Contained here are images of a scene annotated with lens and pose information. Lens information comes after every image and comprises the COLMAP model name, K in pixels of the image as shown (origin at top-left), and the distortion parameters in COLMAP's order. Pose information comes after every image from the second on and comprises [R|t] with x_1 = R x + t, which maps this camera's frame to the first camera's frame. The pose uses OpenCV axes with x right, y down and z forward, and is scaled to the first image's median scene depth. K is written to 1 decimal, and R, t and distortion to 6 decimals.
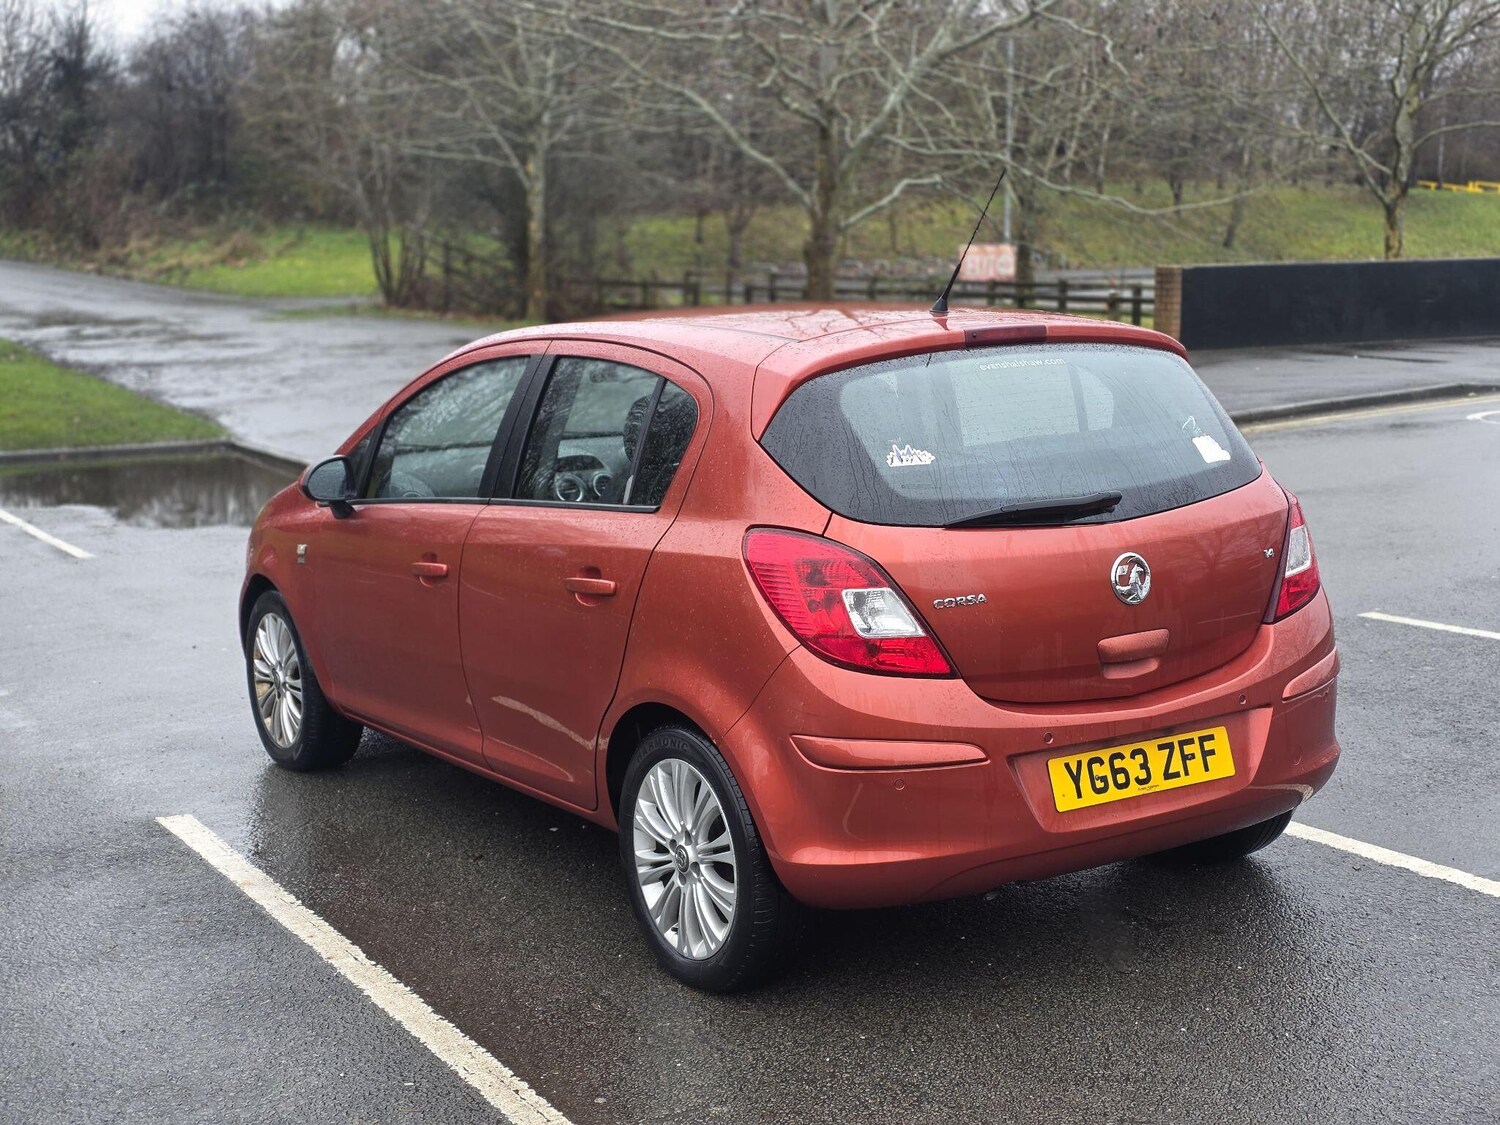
lens RADIAL K [[1939.1, 0, 750.0], [0, 1939.1, 562.5], [0, 0, 1]] dist [0.173869, -0.467224]
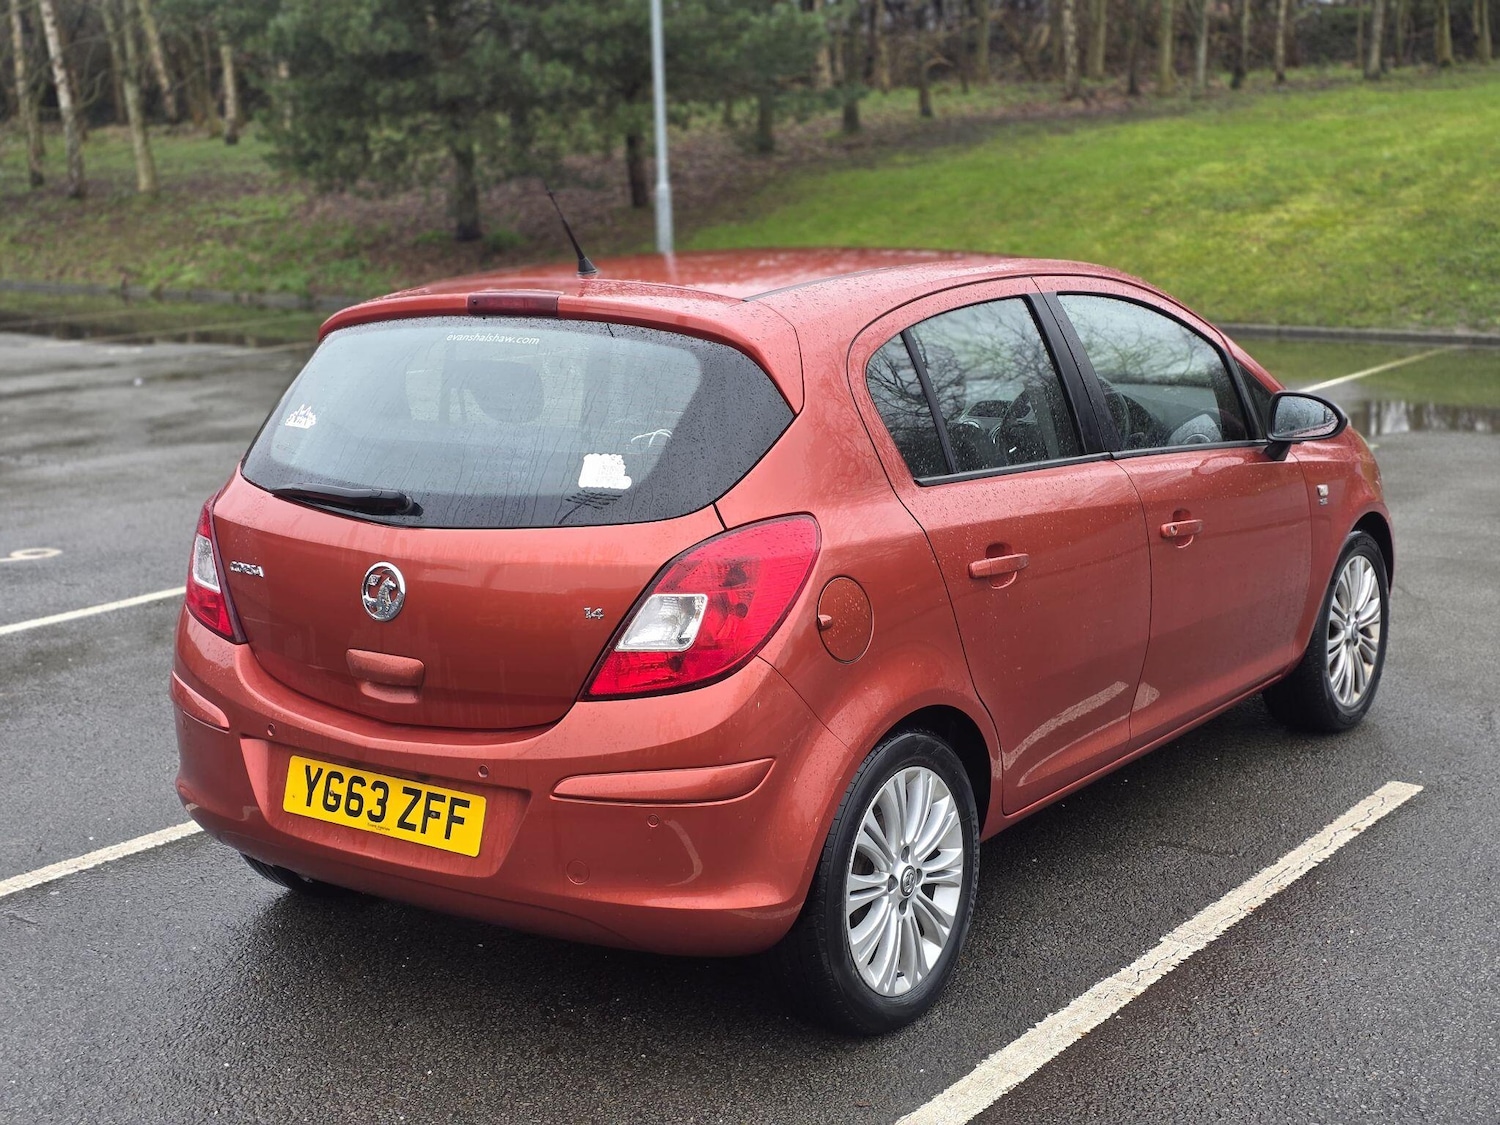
lens RADIAL K [[1943.9, 0, 771.5], [0, 1943.9, 563.7], [0, 0, 1]] dist [0.168939, -0.444201]
pose [[0.387268, 0.200254, -0.899956, 0.878946], [-0.128450, 0.978326, 0.162418, -0.141785], [0.912975, 0.052700, 0.404597, 0.666536]]
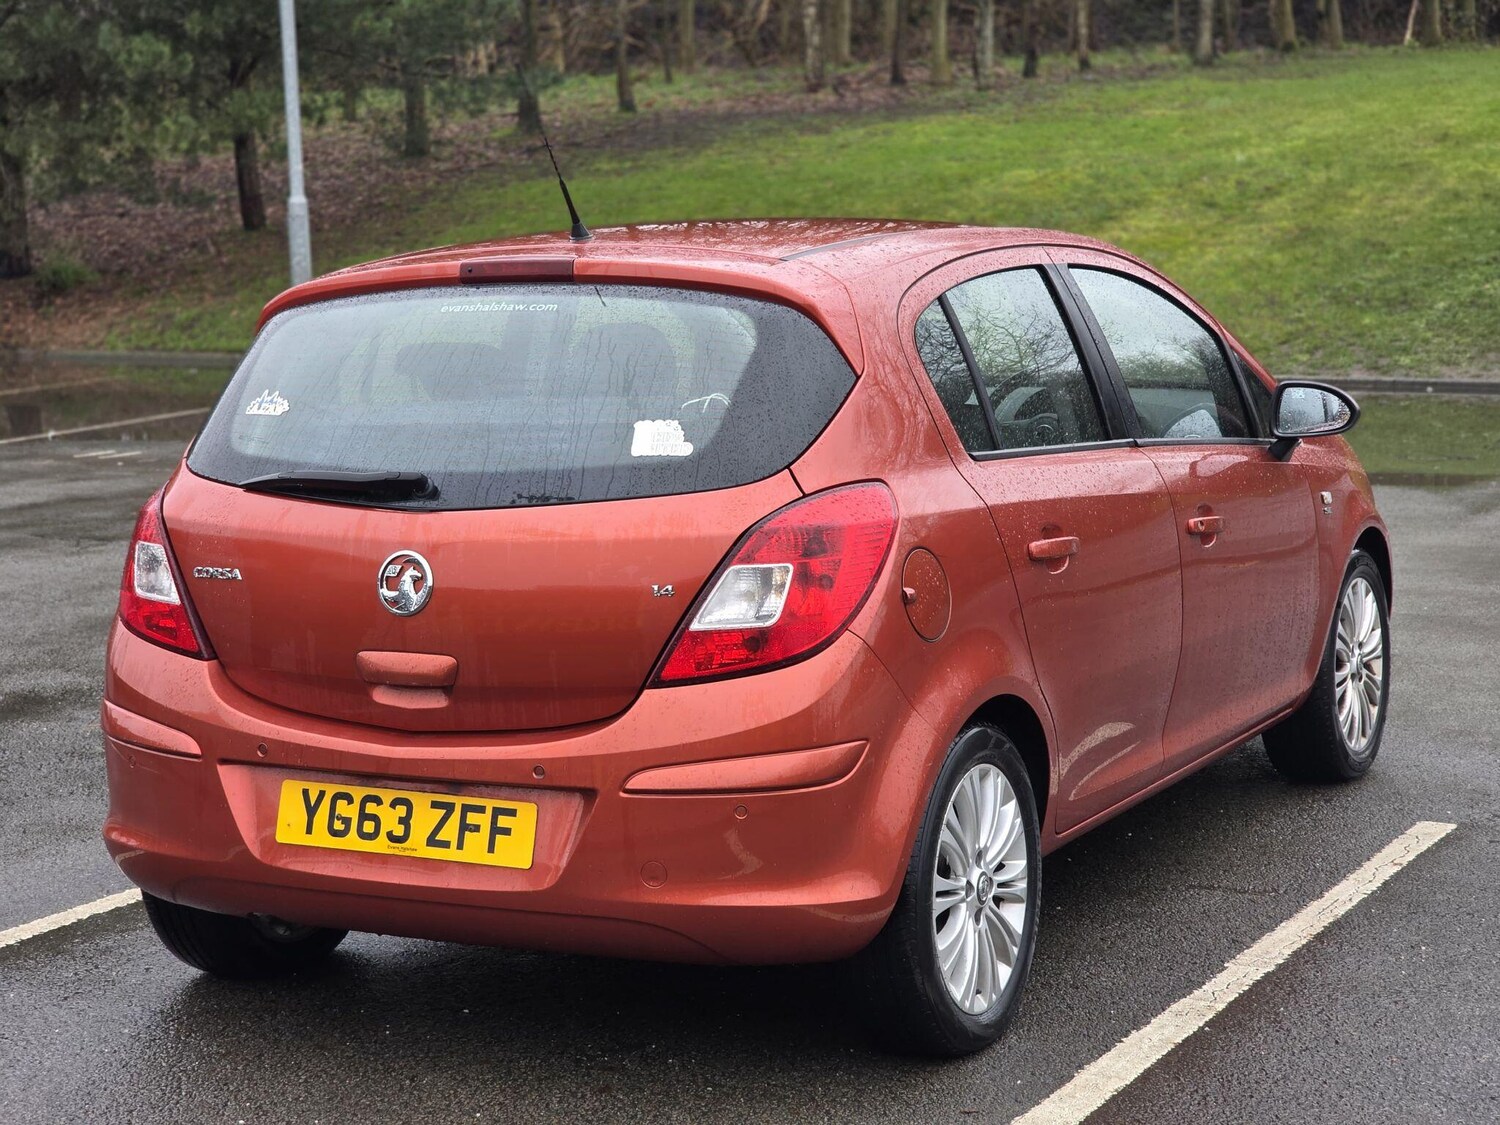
lens RADIAL K [[2769.3, 0, 763.1], [0, 2769.3, 535.4], [0, 0, 1]] dist [0.026706, 0.175440]
pose [[0.515777, 0.122273, -0.847952, 1.018093], [-0.117528, 0.990504, 0.071341, -0.090340], [0.848623, 0.062862, 0.525250, 0.440373]]
